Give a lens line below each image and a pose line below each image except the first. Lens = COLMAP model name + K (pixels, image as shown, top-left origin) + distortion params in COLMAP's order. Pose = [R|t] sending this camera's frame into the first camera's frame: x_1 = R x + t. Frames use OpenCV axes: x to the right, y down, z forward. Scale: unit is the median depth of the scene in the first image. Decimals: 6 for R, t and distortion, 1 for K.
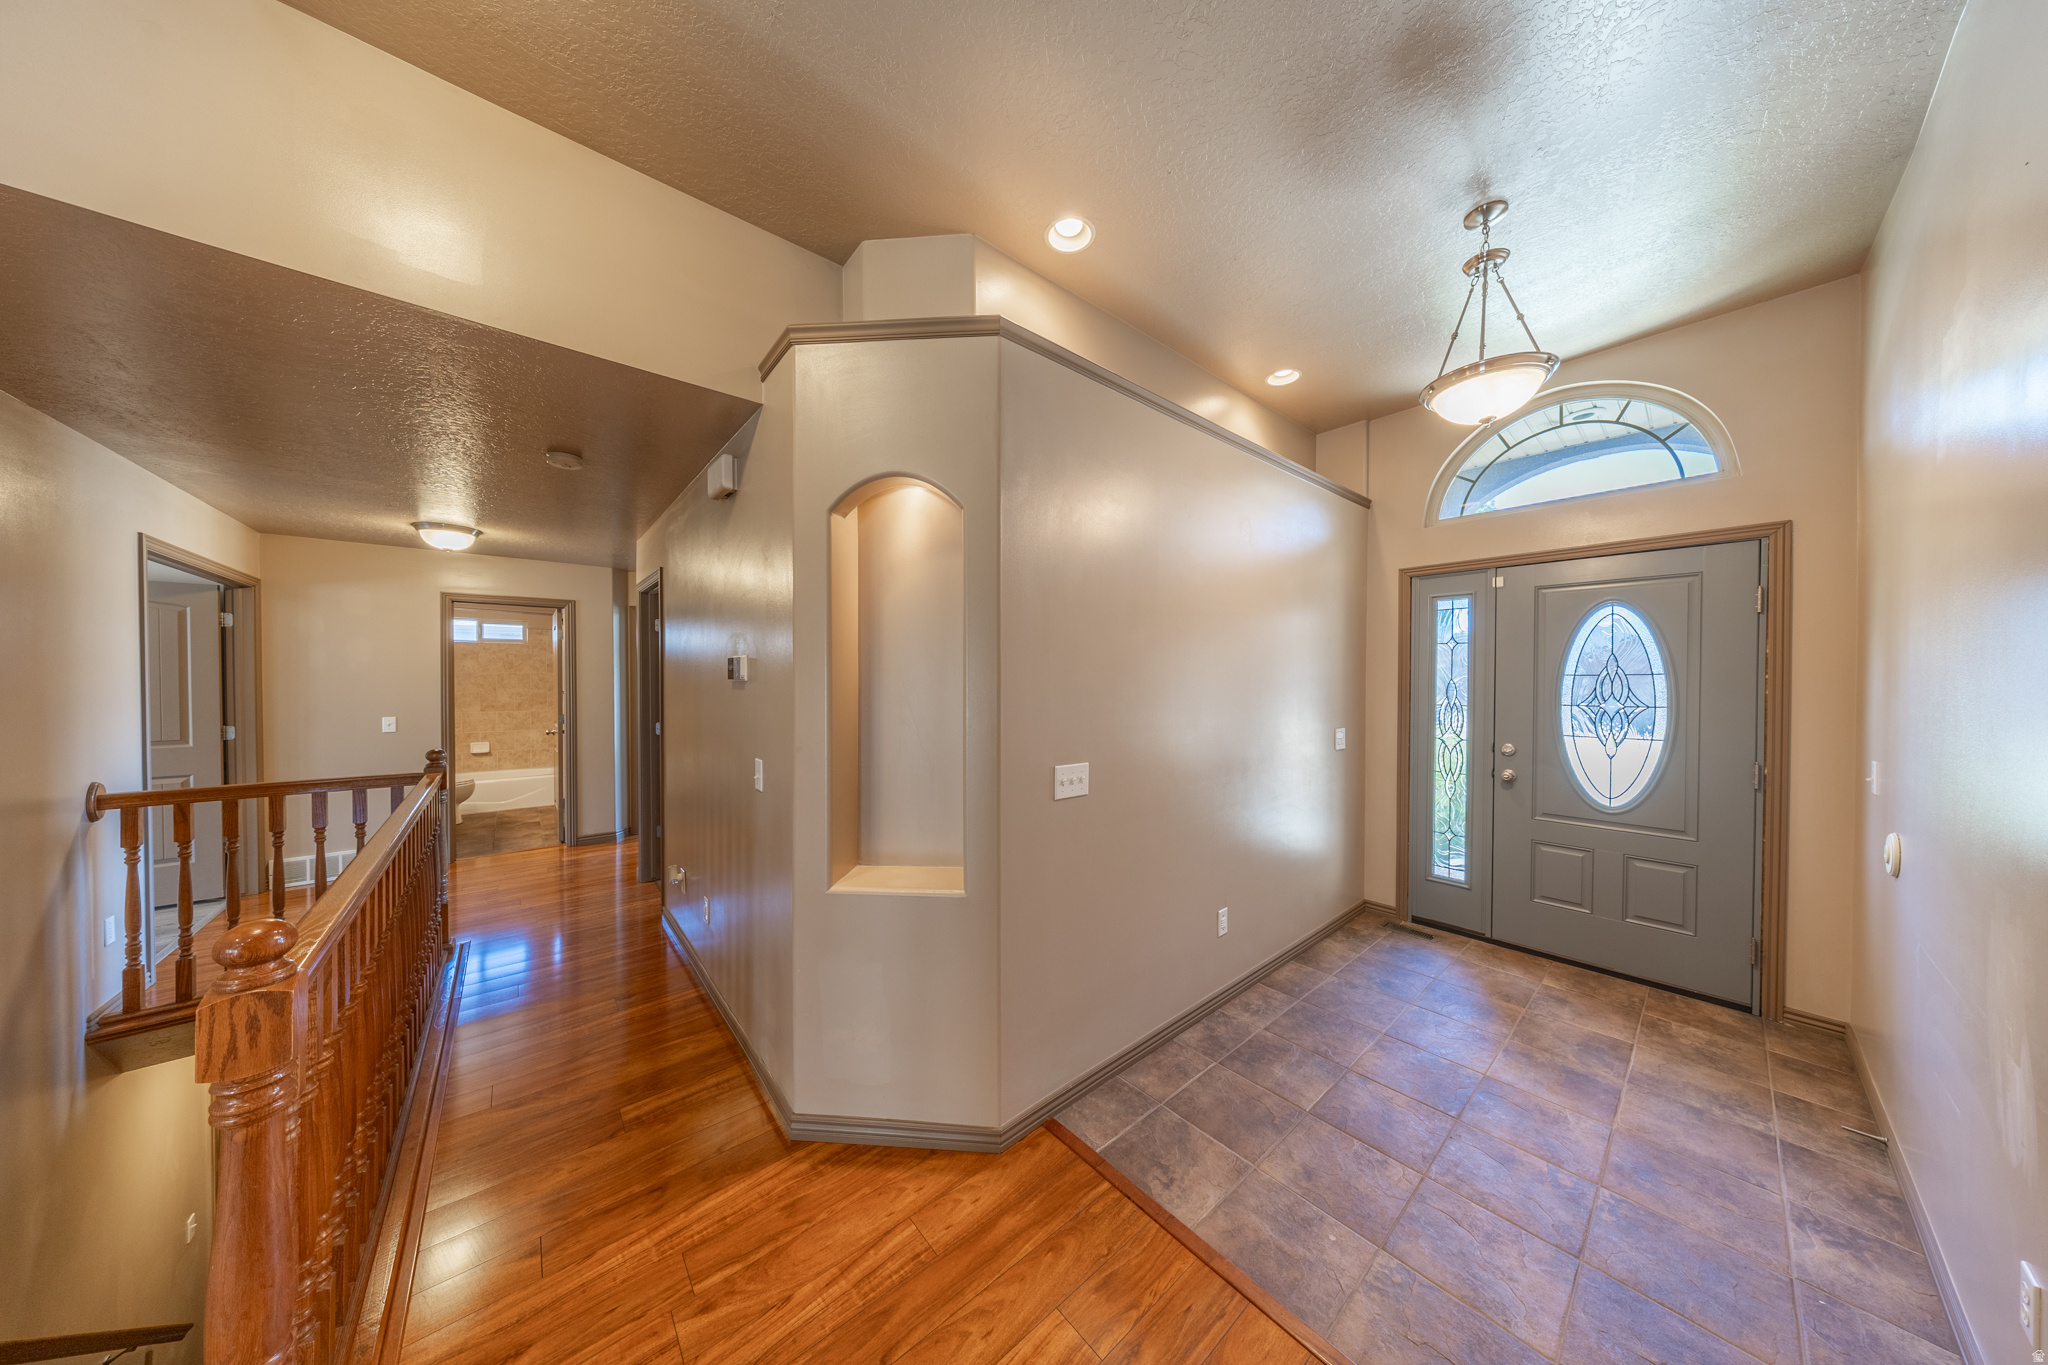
lens RADIAL K [[594.5, 0, 1029.2], [0, 594.5, 685.9], [0, 0, 1]] dist [-0.000811, -0.000066]
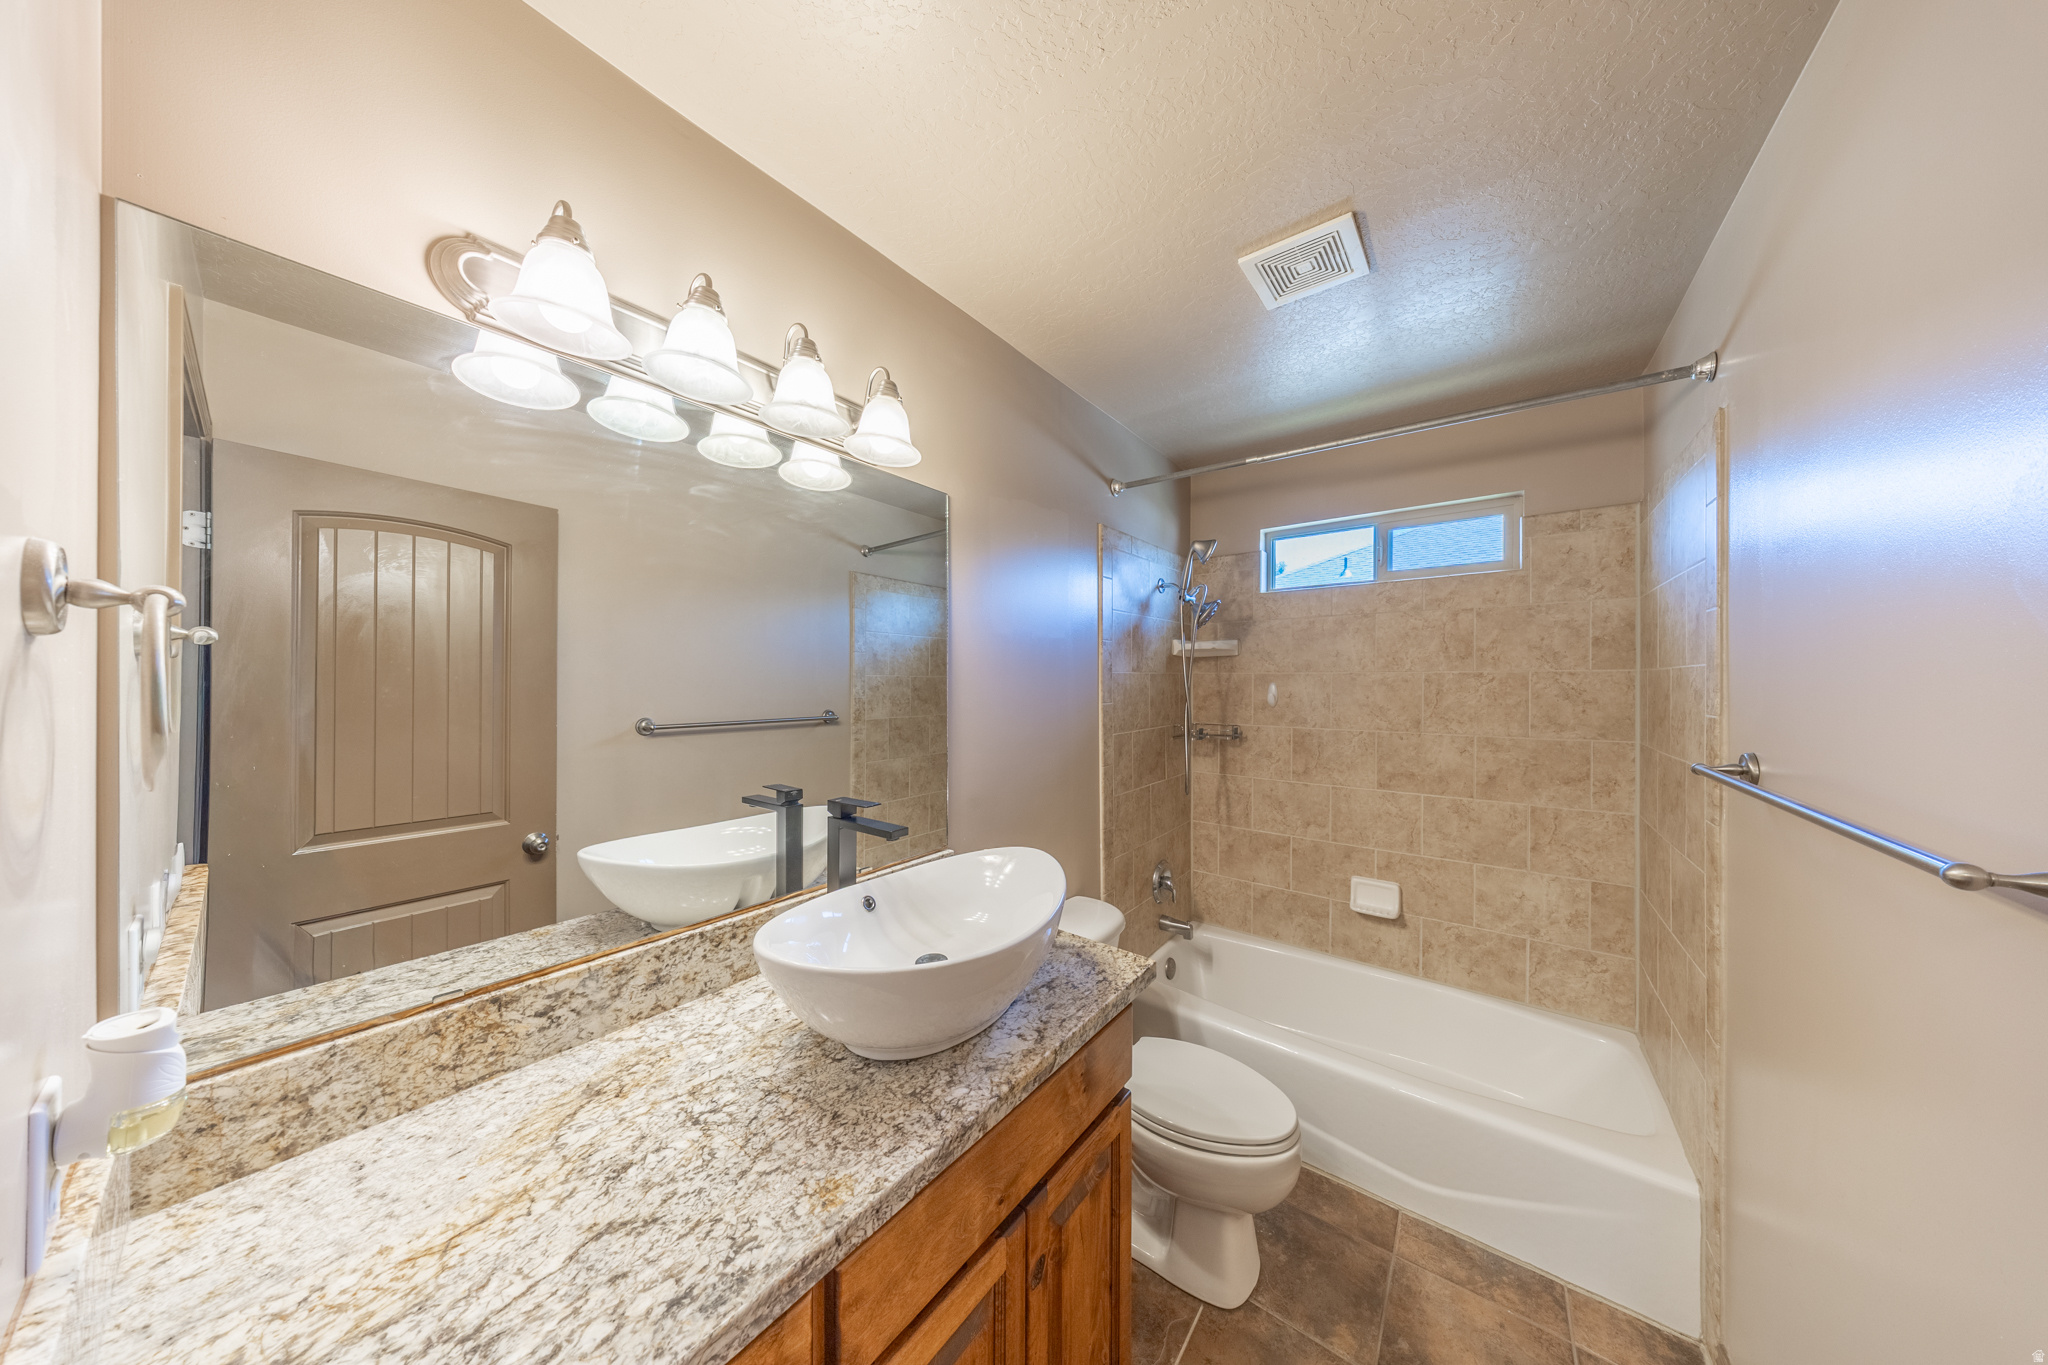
lens RADIAL K [[594.5, 0, 1038.1], [0, 594.5, 688.9], [0, 0, 1]] dist [-0.000811, -0.000066]
pose [[0.015988, 0.000165, -0.999872, -0.580007], [-0.011595, 0.999933, -0.000021, -0.010646], [0.999805, 0.011594, 0.015989, 0.788291]]
